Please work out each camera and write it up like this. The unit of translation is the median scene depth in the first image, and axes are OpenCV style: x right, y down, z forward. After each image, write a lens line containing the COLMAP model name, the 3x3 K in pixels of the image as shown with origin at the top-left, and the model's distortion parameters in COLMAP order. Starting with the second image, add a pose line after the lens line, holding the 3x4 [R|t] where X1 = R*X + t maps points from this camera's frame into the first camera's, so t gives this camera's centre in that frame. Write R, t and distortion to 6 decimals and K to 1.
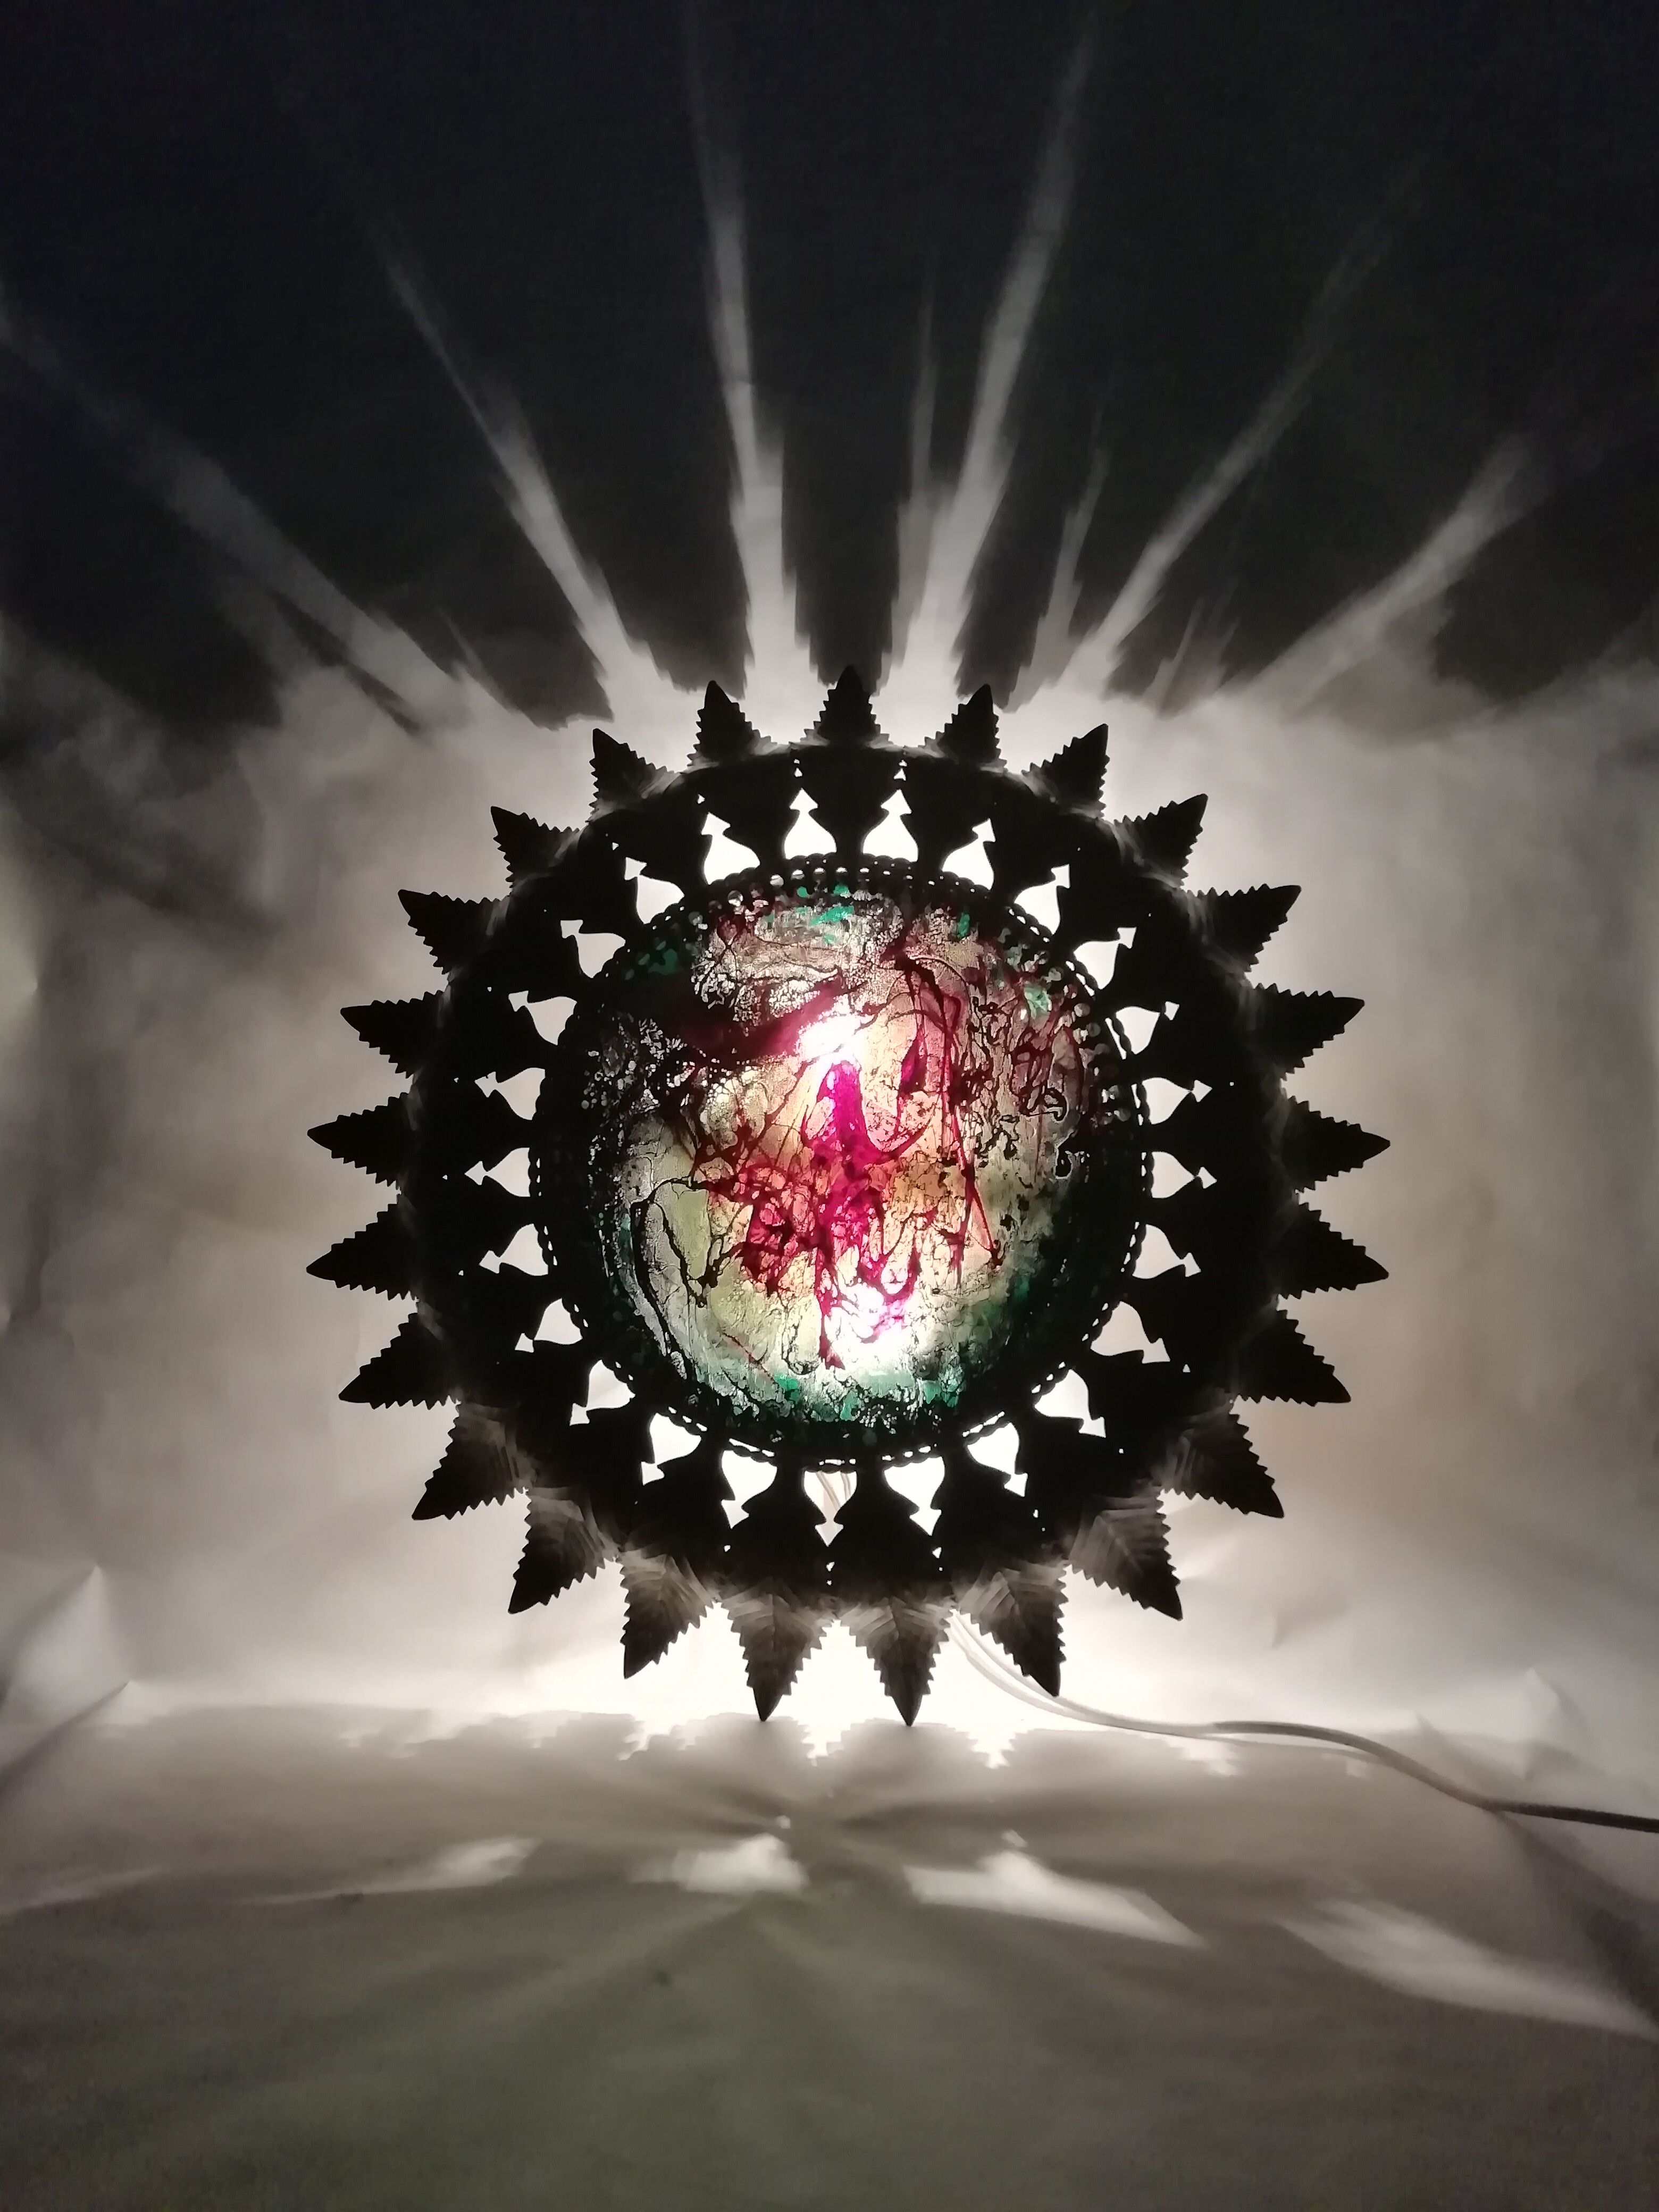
lens RADIAL K [[1665.6, 0, 832.8], [0, 1665.6, 1111.9], [0, 0, 1]] dist [0.013661, -0.026743]
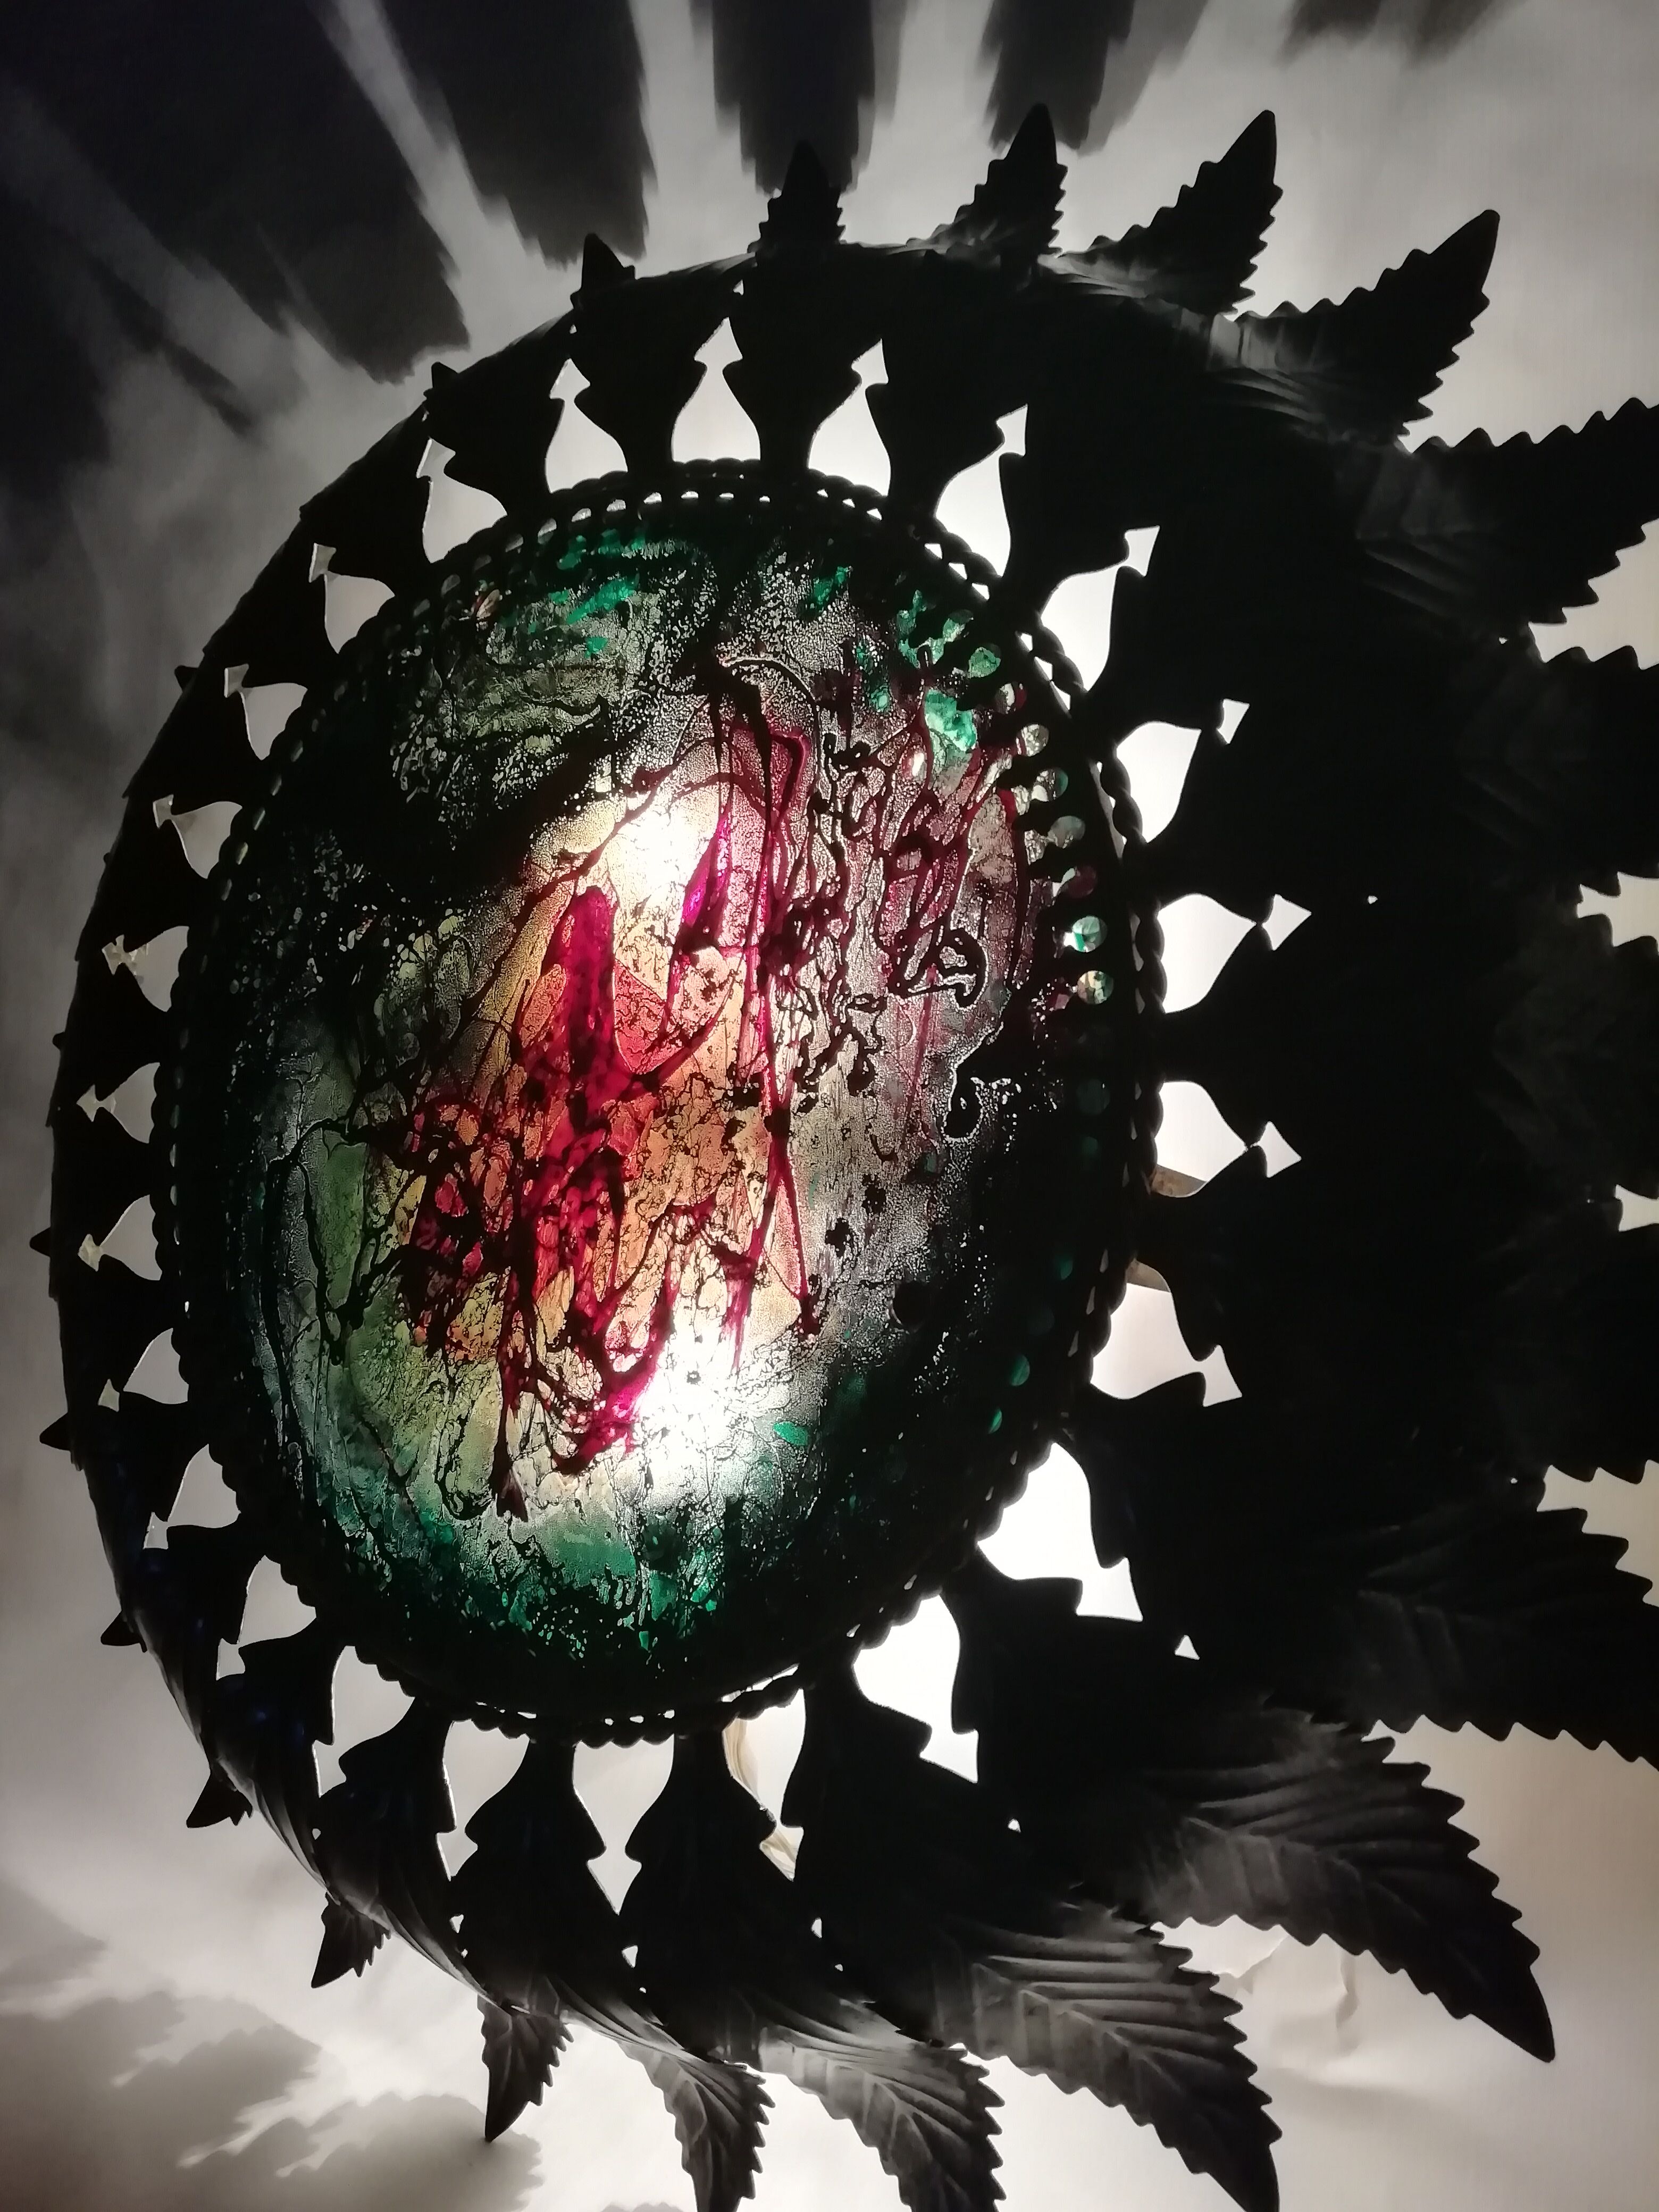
lens RADIAL K [[1665.6, 0, 850.0], [0, 1665.6, 1116.2], [0, 0, 1]] dist [0.013661, -0.026743]
pose [[0.869085, 0.022037, -0.494172, 0.318760], [-0.005235, 0.999361, 0.035359, 0.018592], [0.494635, -0.028143, 0.868645, 0.610598]]
